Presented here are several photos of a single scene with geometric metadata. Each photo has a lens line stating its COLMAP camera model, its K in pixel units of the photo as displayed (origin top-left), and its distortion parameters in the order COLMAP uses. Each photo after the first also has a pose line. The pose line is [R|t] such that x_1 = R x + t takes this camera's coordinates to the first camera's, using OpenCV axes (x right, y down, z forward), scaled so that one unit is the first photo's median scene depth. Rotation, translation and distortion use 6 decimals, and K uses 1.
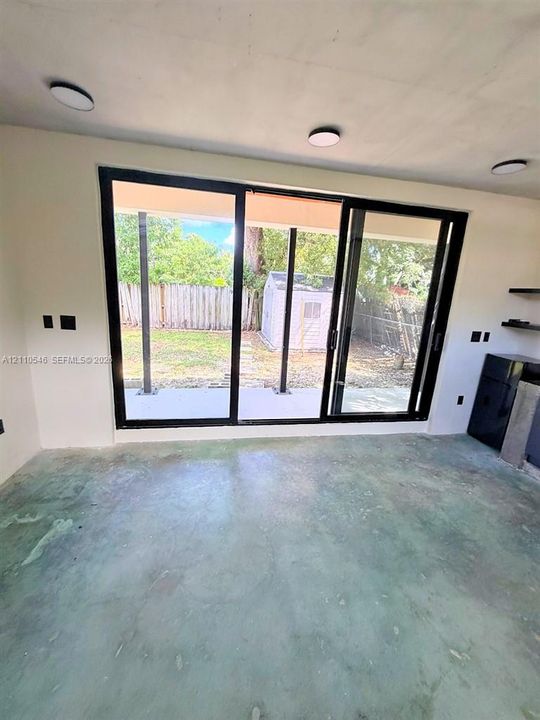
lens RADIAL K [[288.4, 0, 269.7], [0, 288.4, 357.6], [0, 0, 1]] dist [0.004796, -0.000014]
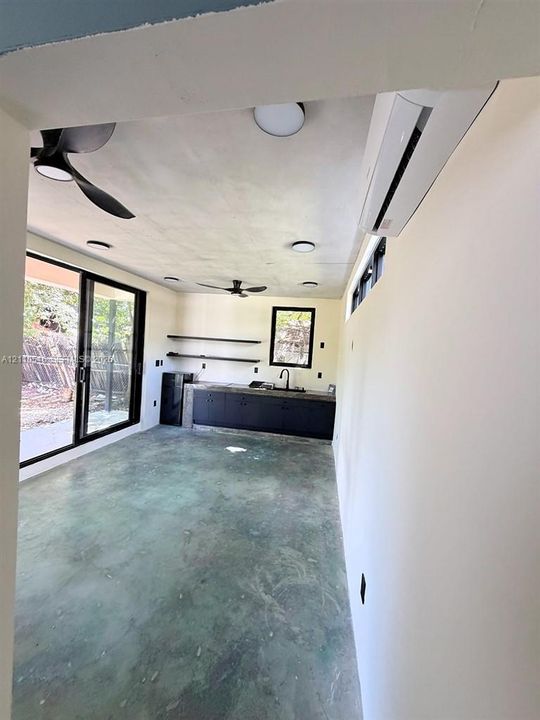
lens RADIAL K [[288.4, 0, 269.2], [0, 288.4, 358.9], [0, 0, 1]] dist [0.004796, -0.000014]
pose [[0.358024, -0.069990, 0.931086, -0.633447], [0.167238, 0.985868, 0.009801, -0.005669], [-0.918613, 0.152204, 0.364669, -0.215066]]
